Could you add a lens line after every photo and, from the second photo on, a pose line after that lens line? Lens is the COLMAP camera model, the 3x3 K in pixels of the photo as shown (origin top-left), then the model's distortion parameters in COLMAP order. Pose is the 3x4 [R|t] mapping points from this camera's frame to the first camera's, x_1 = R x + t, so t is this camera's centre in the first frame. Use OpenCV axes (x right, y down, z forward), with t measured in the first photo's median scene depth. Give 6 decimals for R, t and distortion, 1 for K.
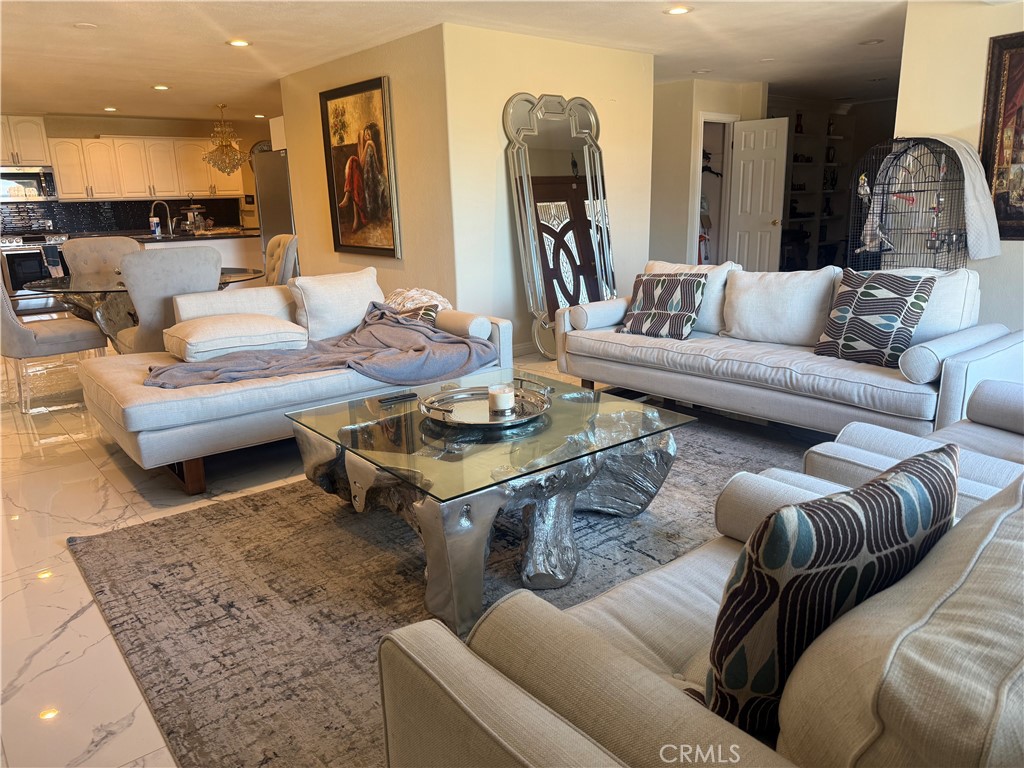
lens RADIAL K [[725.7, 0, 512.4], [0, 725.7, 381.7], [0, 0, 1]] dist [0.014371, -0.020202]
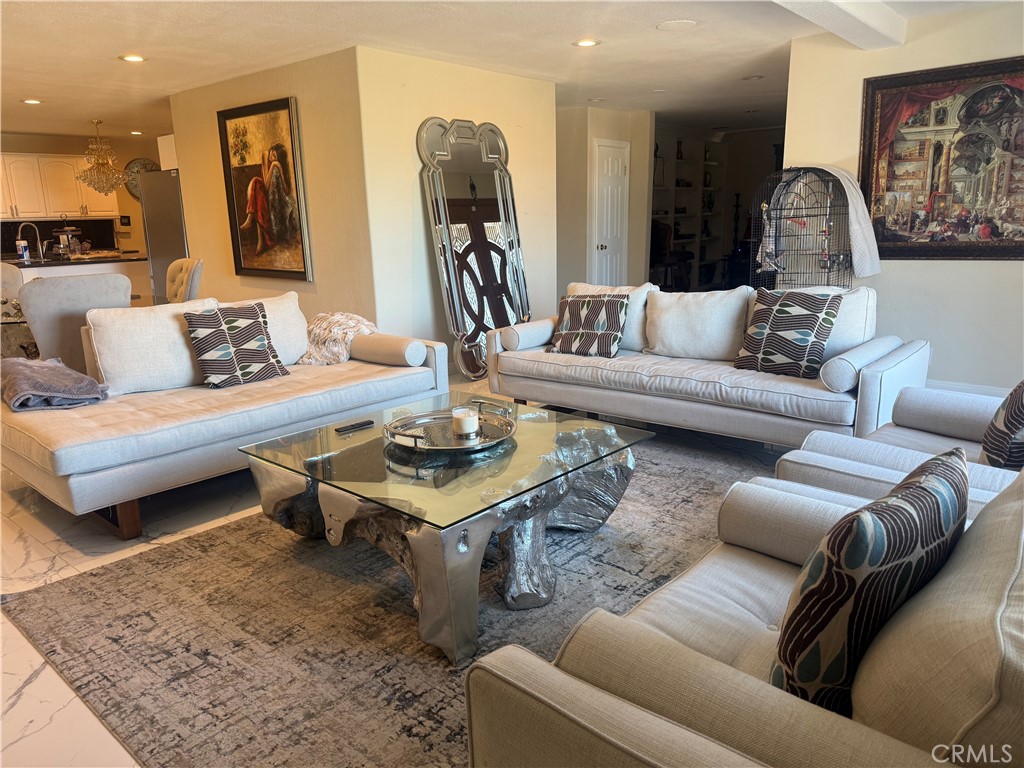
lens RADIAL K [[725.7, 0, 510.6], [0, 725.7, 387.0], [0, 0, 1]] dist [0.014371, -0.020202]
pose [[0.986471, -0.035613, 0.160019, -0.100297], [0.038638, 0.999128, -0.015831, -0.006698], [-0.159315, 0.021799, 0.986987, -0.004856]]
